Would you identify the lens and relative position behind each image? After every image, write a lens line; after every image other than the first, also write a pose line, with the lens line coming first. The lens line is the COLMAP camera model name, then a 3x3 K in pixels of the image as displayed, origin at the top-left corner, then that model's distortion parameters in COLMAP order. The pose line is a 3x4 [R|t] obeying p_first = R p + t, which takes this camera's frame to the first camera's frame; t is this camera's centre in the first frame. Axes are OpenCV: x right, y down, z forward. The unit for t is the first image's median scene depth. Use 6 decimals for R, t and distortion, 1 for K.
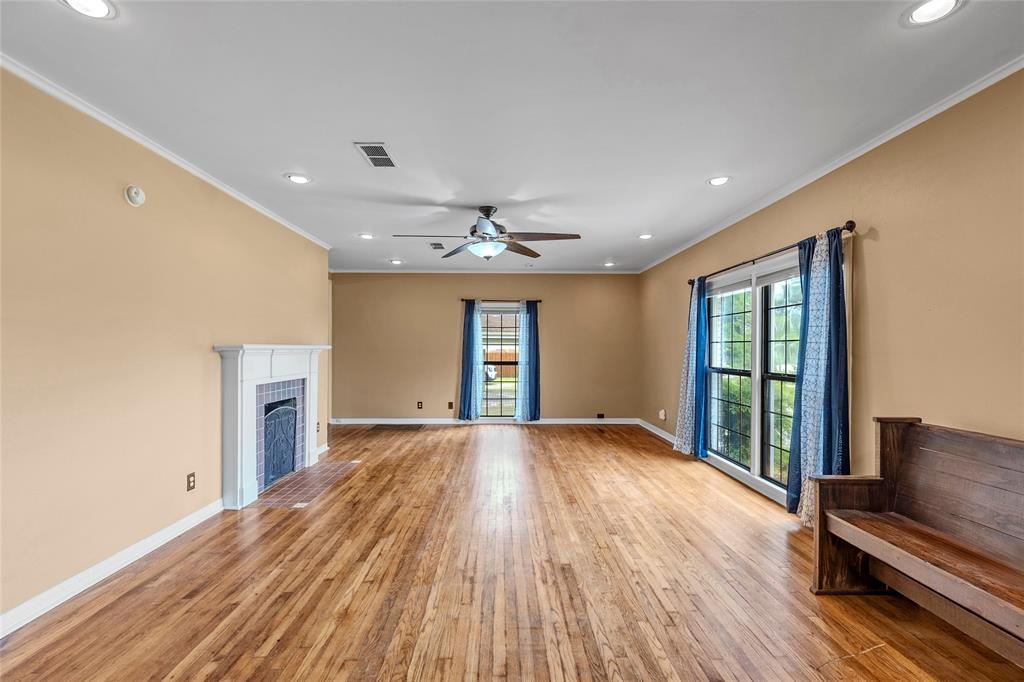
lens RADIAL K [[463.0, 0, 508.8], [0, 463.0, 347.3], [0, 0, 1]] dist [0.007172, -0.000046]
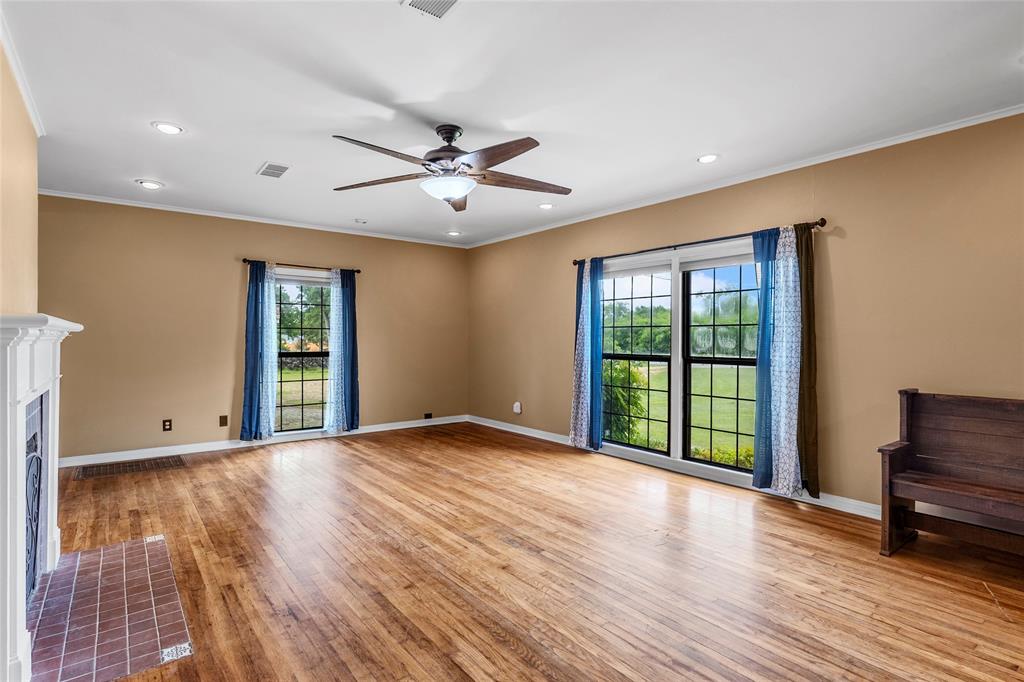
lens RADIAL K [[515.4, 0, 512.0], [0, 515.4, 341.0], [0, 0, 1]] dist [0.000713, -0.001072]
pose [[0.799836, -0.004801, 0.600199, -0.364654], [-0.001591, 0.999948, 0.010119, 0.007763], [-0.600216, -0.009048, 0.799787, 0.270728]]
